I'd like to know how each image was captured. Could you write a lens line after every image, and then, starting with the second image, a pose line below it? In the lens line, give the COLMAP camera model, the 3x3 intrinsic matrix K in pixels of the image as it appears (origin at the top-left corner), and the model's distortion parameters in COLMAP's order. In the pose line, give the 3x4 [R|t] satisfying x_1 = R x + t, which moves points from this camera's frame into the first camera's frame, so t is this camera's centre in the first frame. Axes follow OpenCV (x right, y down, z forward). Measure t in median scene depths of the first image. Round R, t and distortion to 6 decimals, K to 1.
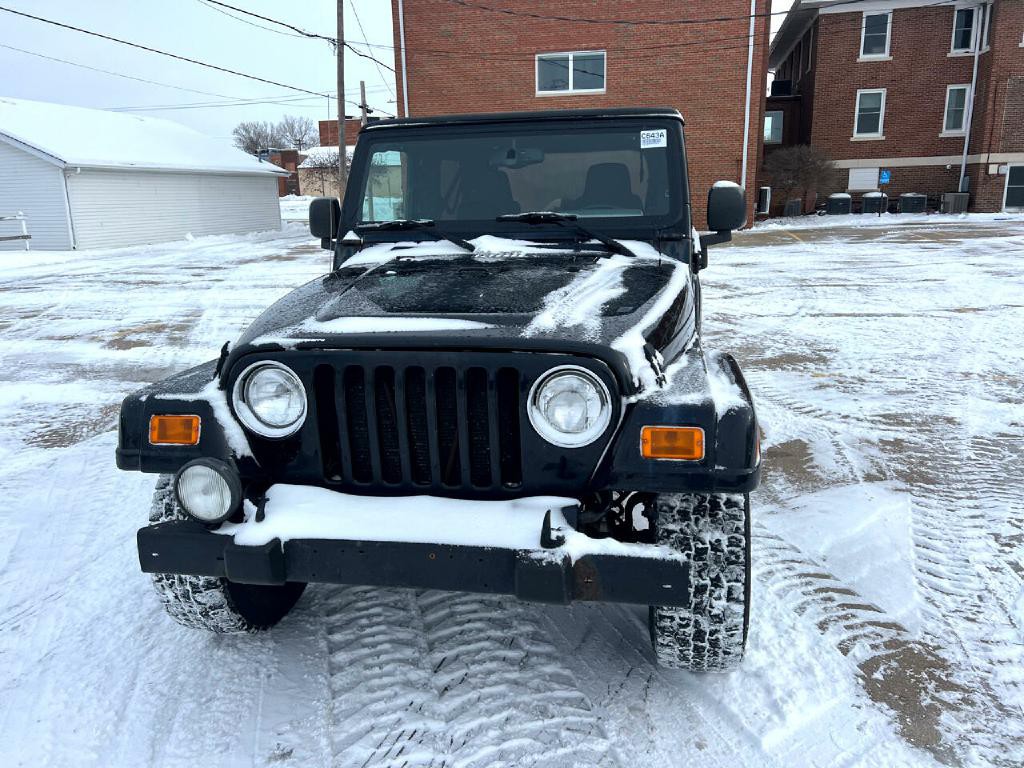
lens RADIAL K [[760.9, 0, 519.3], [0, 760.9, 381.2], [0, 0, 1]] dist [0.063899, -0.068189]
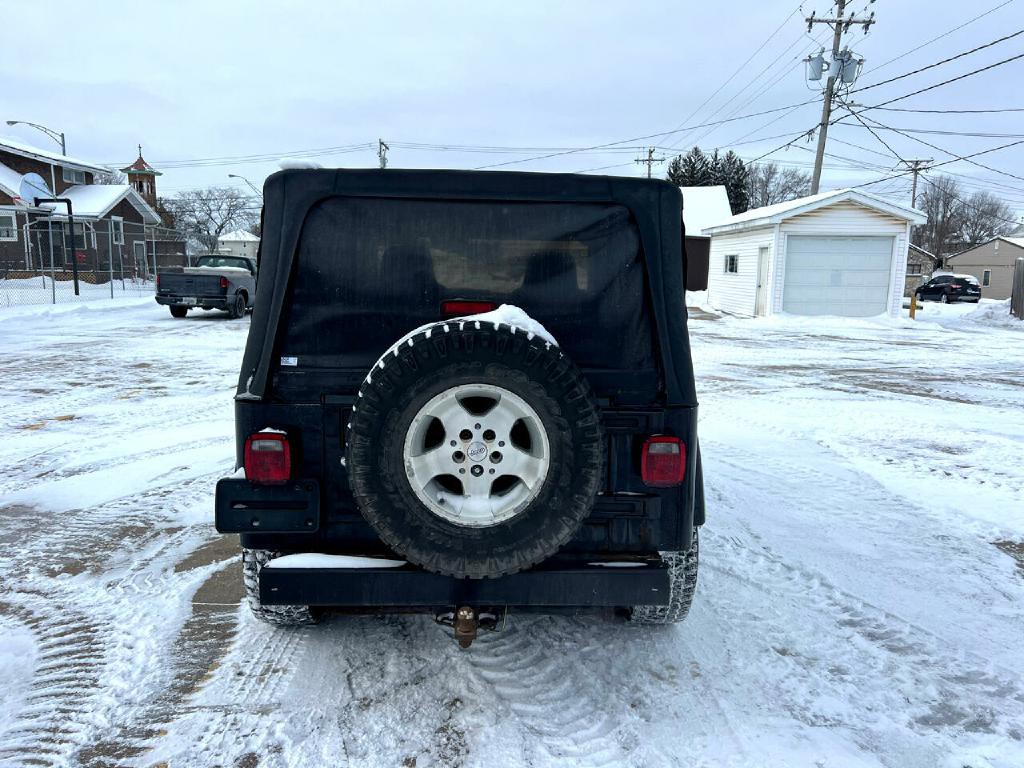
lens RADIAL K [[760.9, 0, 512.0], [0, 760.9, 392.4], [0, 0, 1]] dist [0.063899, -0.068189]
pose [[-0.980411, 0.037151, -0.193426, 0.227836], [-0.042862, 0.918272, 0.393624, -0.627468], [0.192241, 0.394204, -0.898691, 2.451318]]
